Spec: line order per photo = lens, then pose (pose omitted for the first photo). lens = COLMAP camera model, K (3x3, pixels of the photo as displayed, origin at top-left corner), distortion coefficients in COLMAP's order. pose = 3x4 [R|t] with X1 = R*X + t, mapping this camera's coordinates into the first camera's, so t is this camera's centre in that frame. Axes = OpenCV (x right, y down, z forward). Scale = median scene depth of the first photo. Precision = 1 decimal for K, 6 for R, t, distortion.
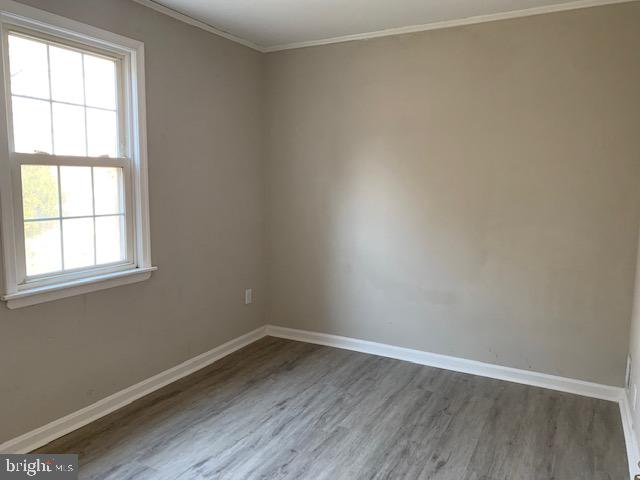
lens RADIAL K [[483.3, 0, 318.3], [0, 483.3, 243.4], [0, 0, 1]] dist [0.028234, -0.031930]
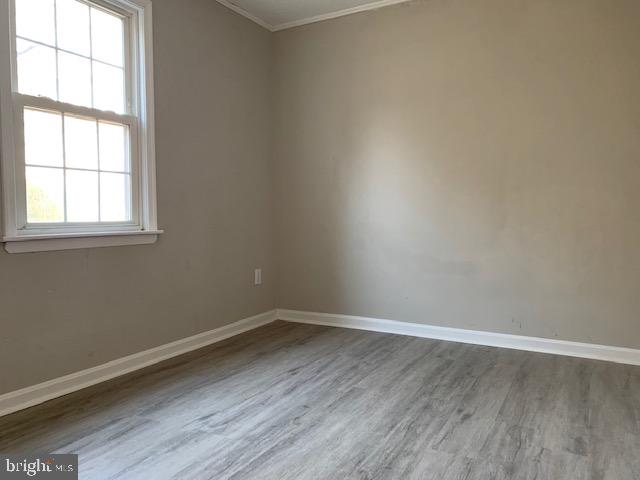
lens RADIAL K [[483.3, 0, 319.7], [0, 483.3, 239.2], [0, 0, 1]] dist [0.028234, -0.031930]
pose [[0.999763, -0.012767, -0.017639, -0.004448], [0.011644, 0.997986, -0.062360, 0.138879], [0.018399, 0.062139, 0.997898, 0.044809]]
